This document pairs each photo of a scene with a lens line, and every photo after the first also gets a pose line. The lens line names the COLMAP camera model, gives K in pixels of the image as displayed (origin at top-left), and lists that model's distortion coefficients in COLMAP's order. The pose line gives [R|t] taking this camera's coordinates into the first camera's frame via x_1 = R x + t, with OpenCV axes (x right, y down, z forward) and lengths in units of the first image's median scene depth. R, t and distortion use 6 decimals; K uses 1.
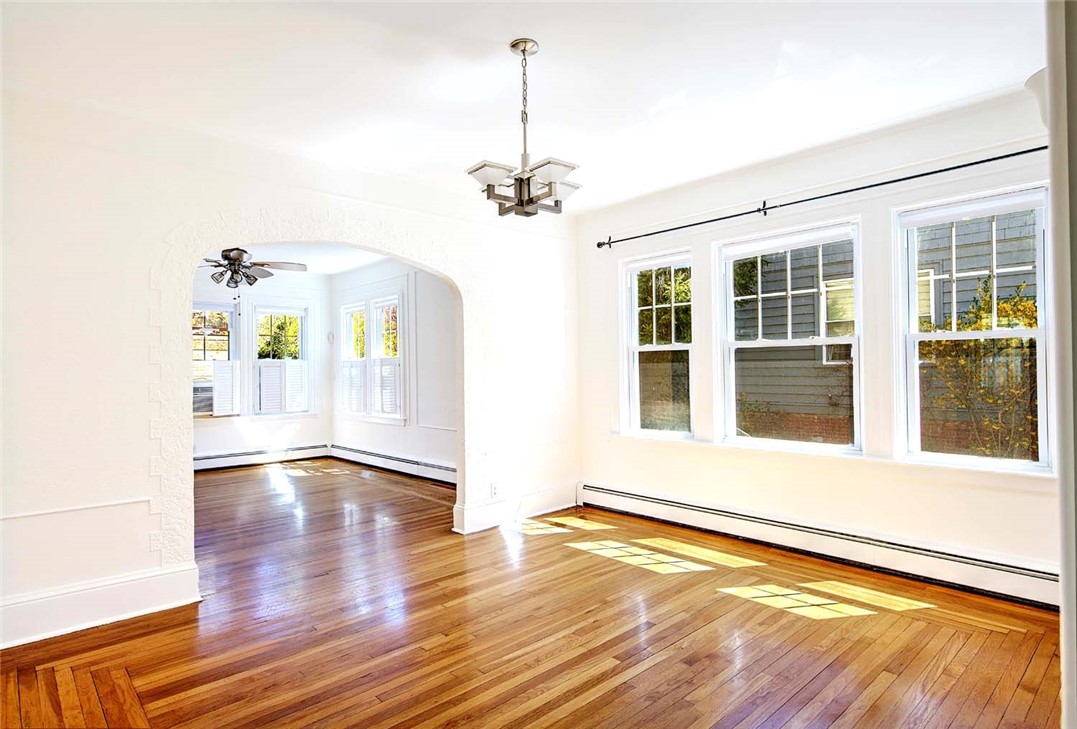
lens RADIAL K [[596.9, 0, 540.4], [0, 596.9, 365.9], [0, 0, 1]] dist [-0.003325, -0.000646]
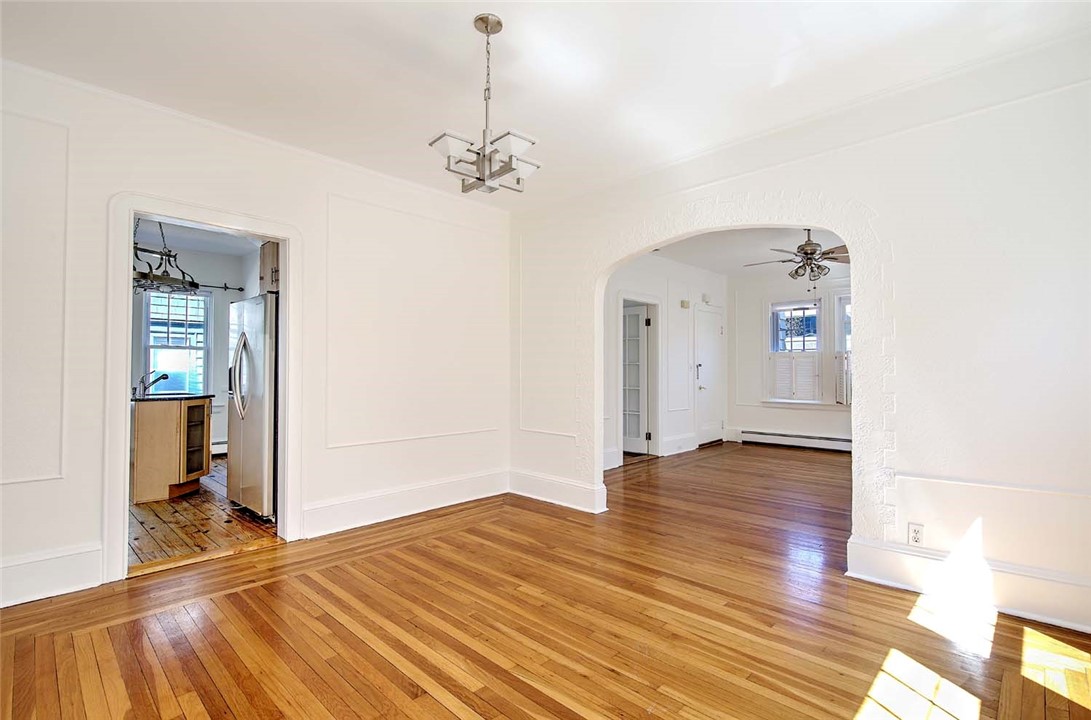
lens RADIAL K [[506.6, 0, 547.7], [0, 506.6, 359.0], [0, 0, 1]] dist [0.002324, 0.000092]
pose [[0.057403, -0.009327, -0.998307, 0.798562], [-0.000368, 0.999956, -0.009363, 0.036979], [0.998351, 0.000904, 0.057398, 0.998466]]
